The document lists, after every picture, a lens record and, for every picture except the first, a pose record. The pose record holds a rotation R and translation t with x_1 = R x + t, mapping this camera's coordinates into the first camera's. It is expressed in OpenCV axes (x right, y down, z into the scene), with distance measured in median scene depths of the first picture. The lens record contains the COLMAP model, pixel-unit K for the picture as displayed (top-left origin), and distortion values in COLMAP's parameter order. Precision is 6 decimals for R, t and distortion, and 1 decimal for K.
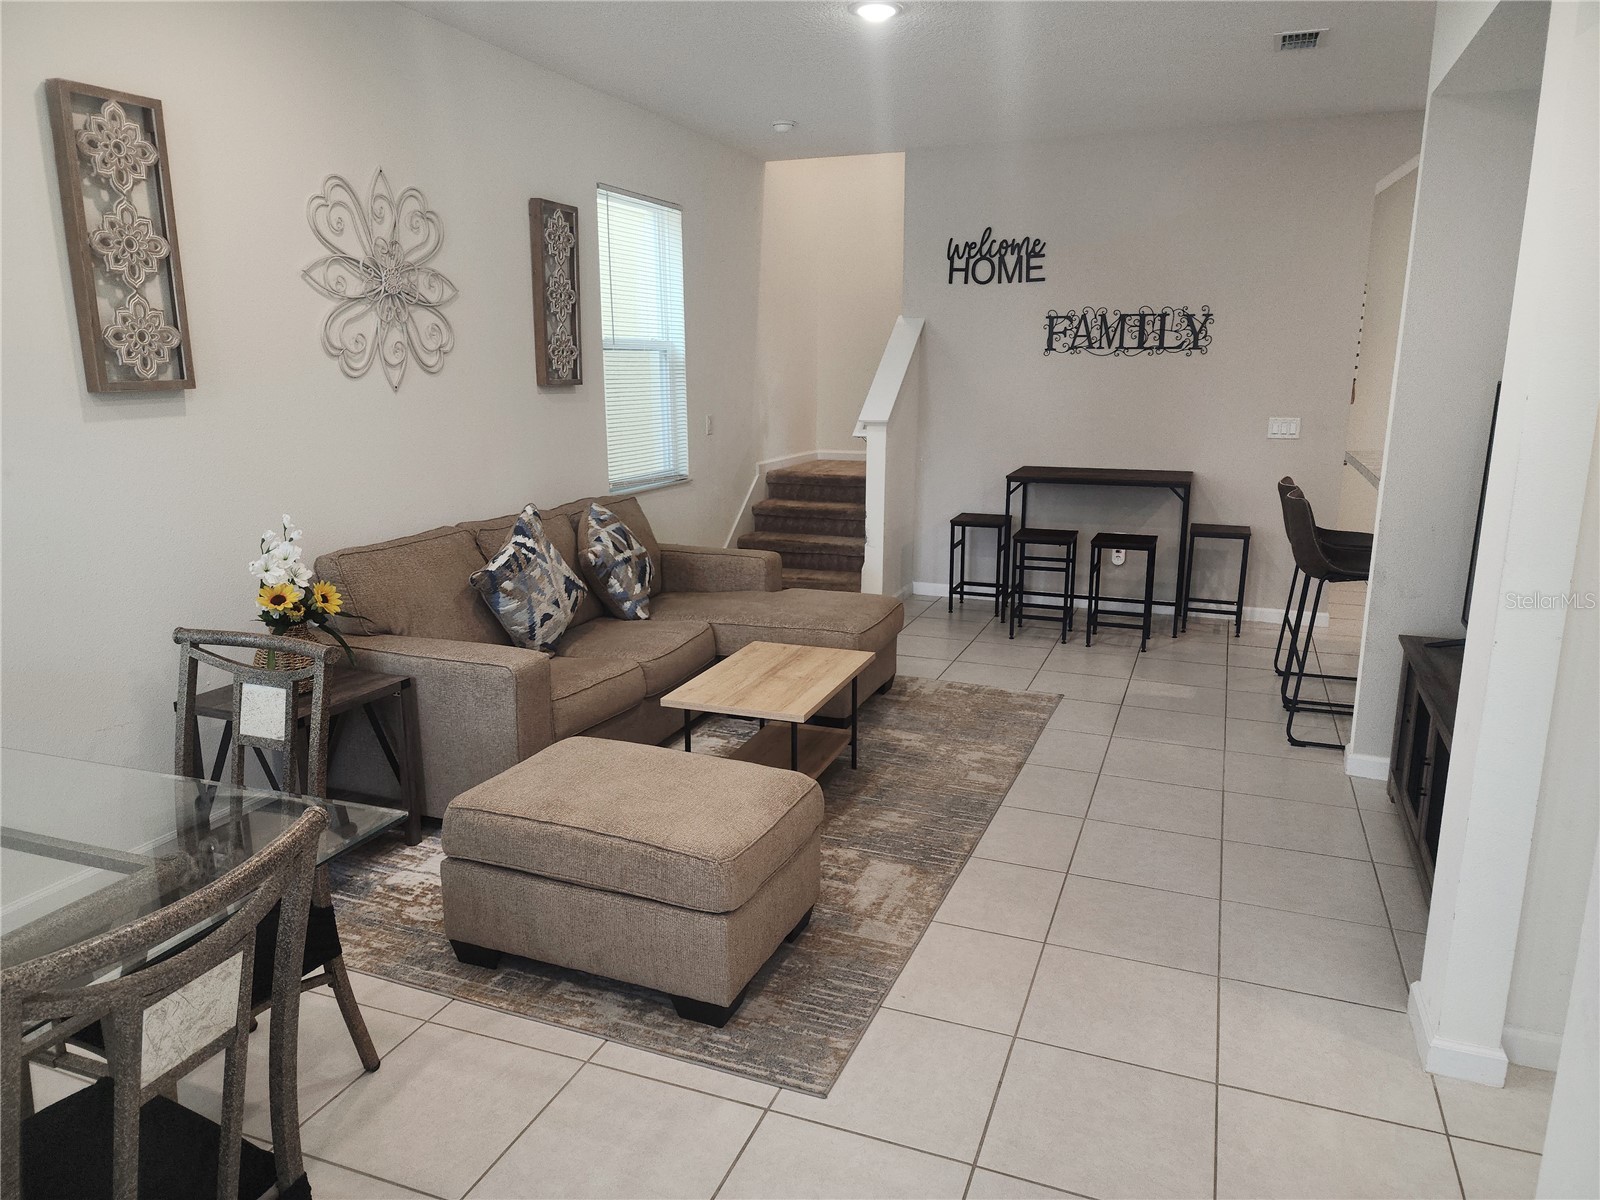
lens RADIAL K [[1074.5, 0, 812.1], [0, 1074.5, 597.0], [0, 0, 1]] dist [0.065778, -0.057986]
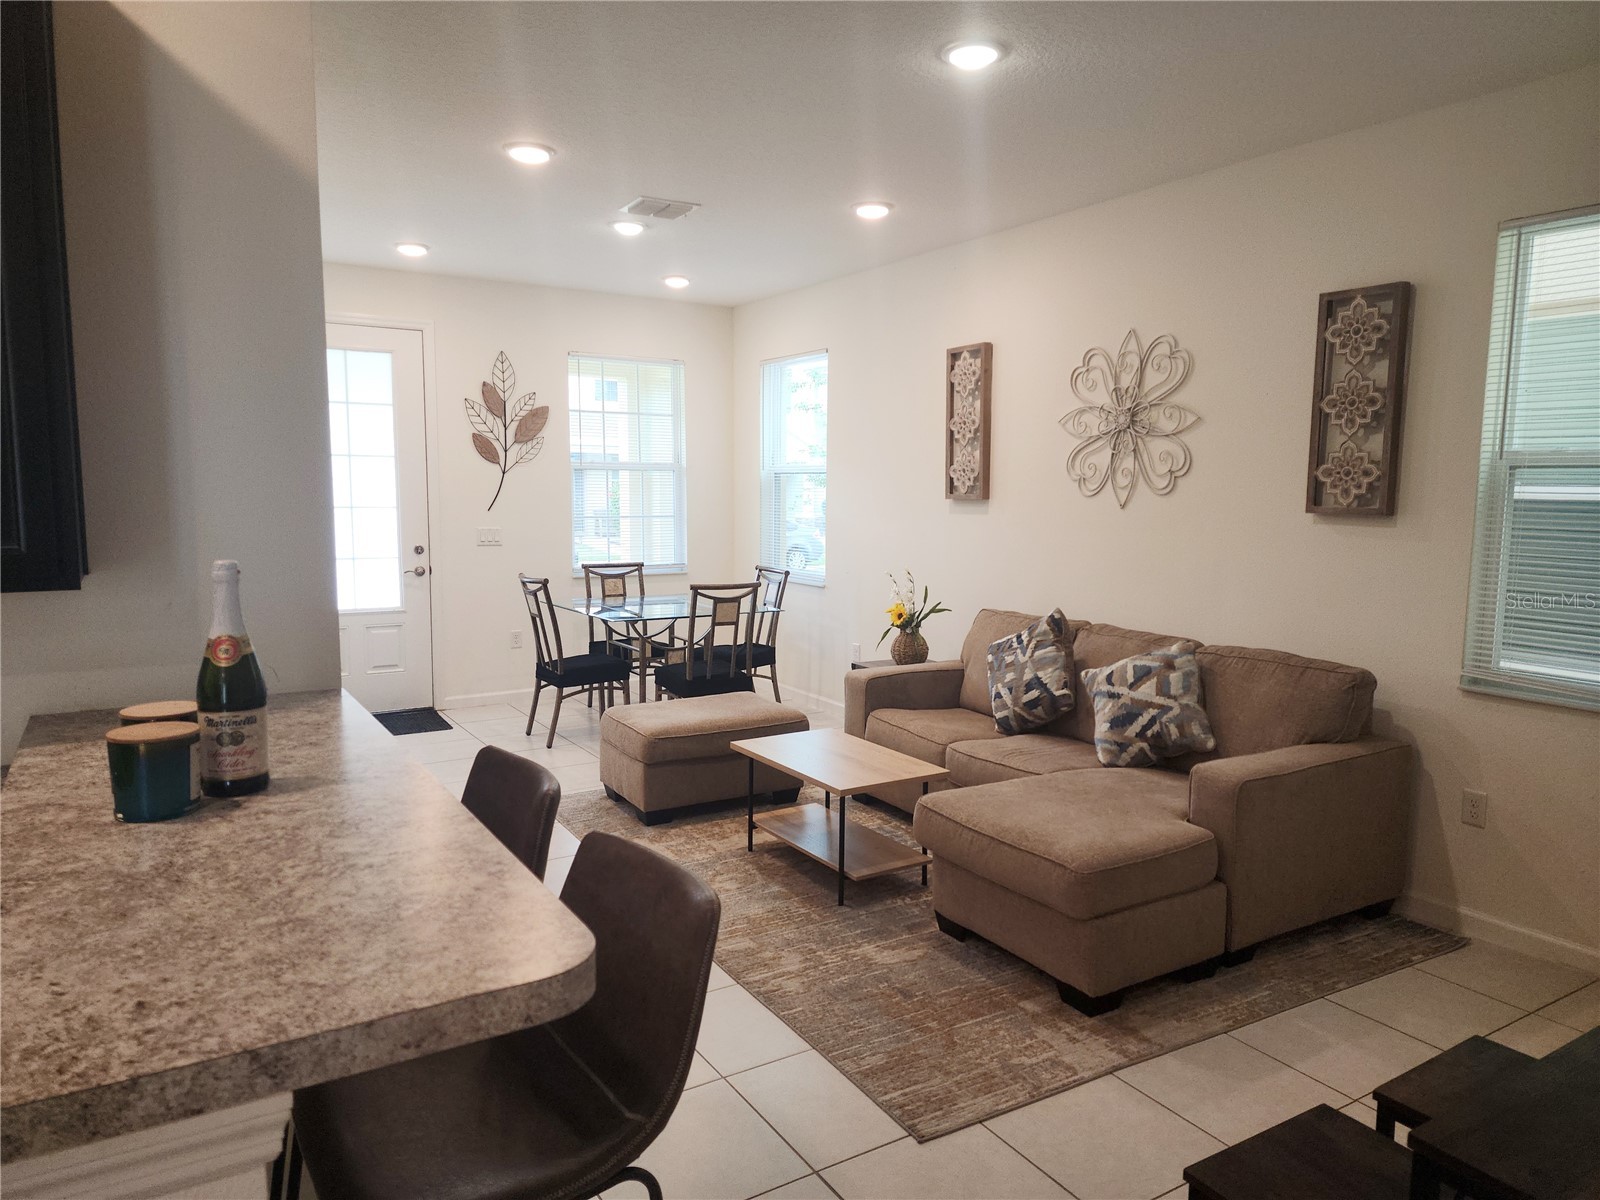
lens RADIAL K [[1074.5, 0, 793.1], [0, 1074.5, 587.6], [0, 0, 1]] dist [0.065778, -0.057986]
pose [[-0.615471, 0.075220, -0.784562, 0.513725], [-0.174017, 0.957901, 0.228351, -0.206309], [0.768709, 0.277070, -0.576471, 0.939299]]
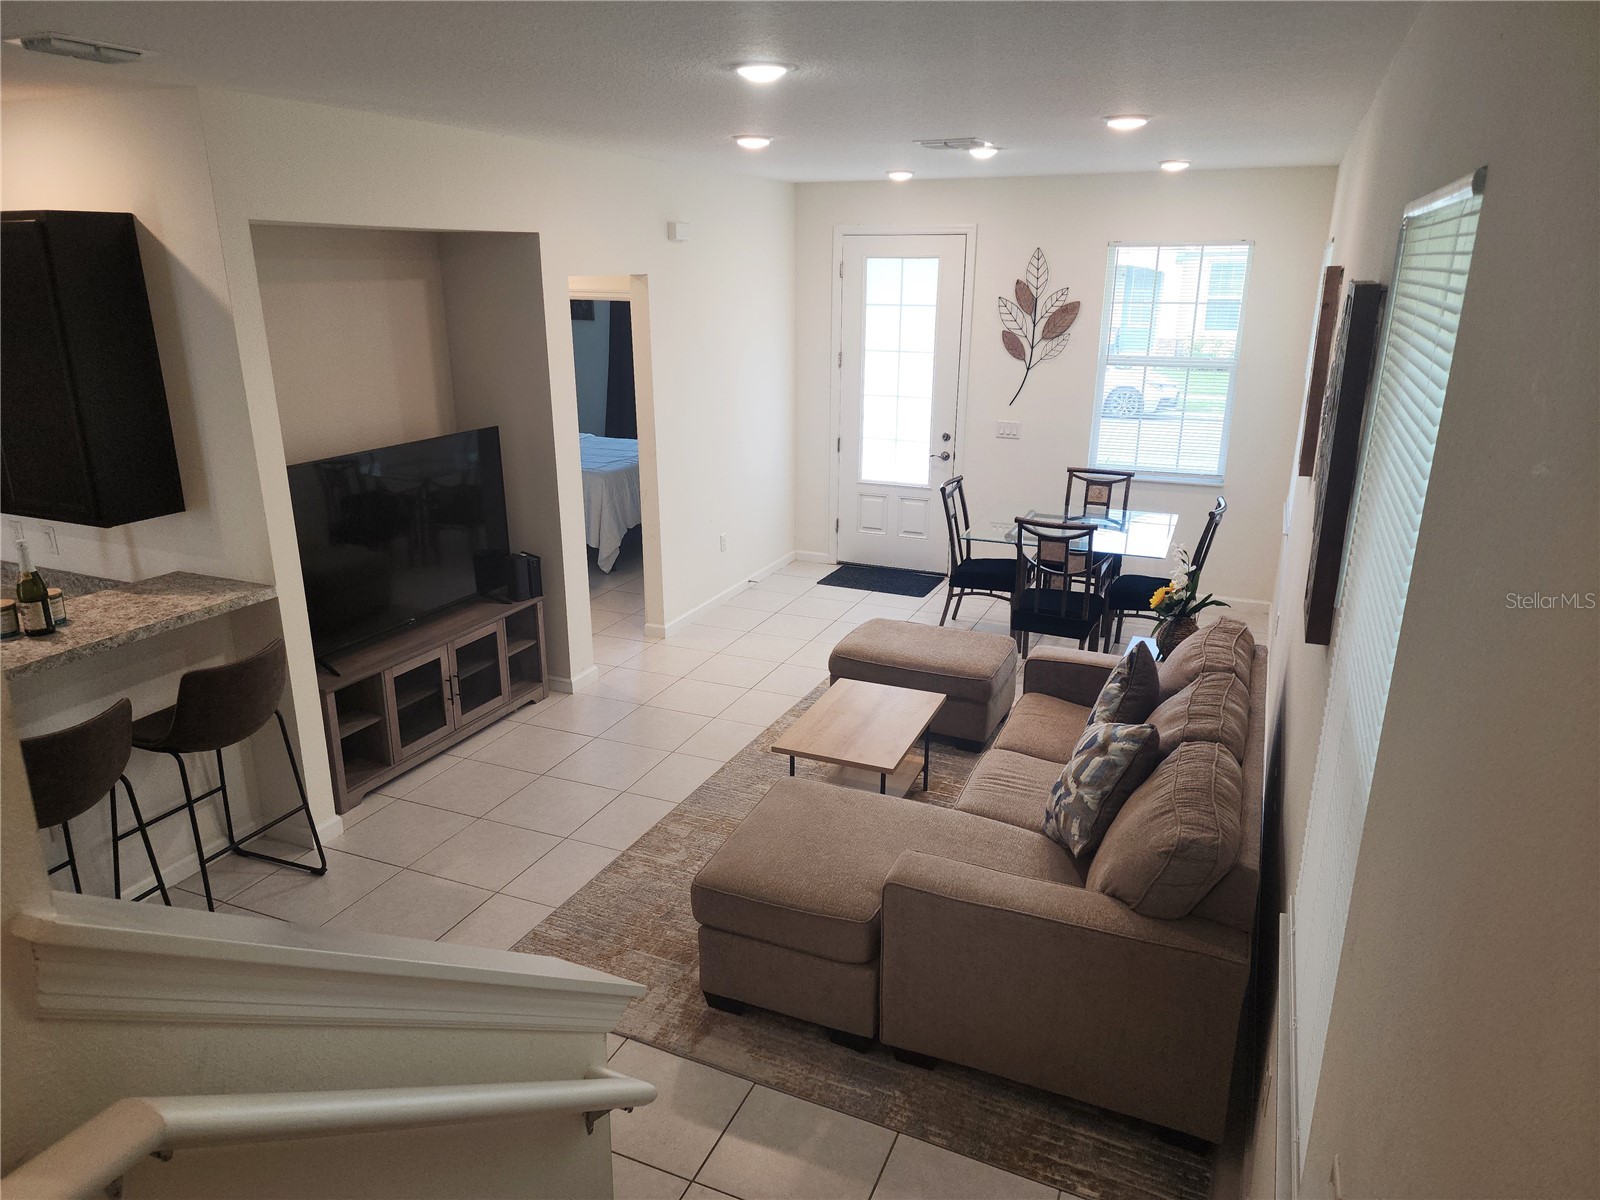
lens RADIAL K [[1074.5, 0, 790.6], [0, 1074.5, 600.0], [0, 0, 1]] dist [0.065778, -0.057986]
pose [[-0.998114, -0.015448, 0.059420, -0.000936], [0.015989, 0.869031, 0.494500, -0.375548], [-0.059277, 0.494517, -0.867144, 1.179302]]
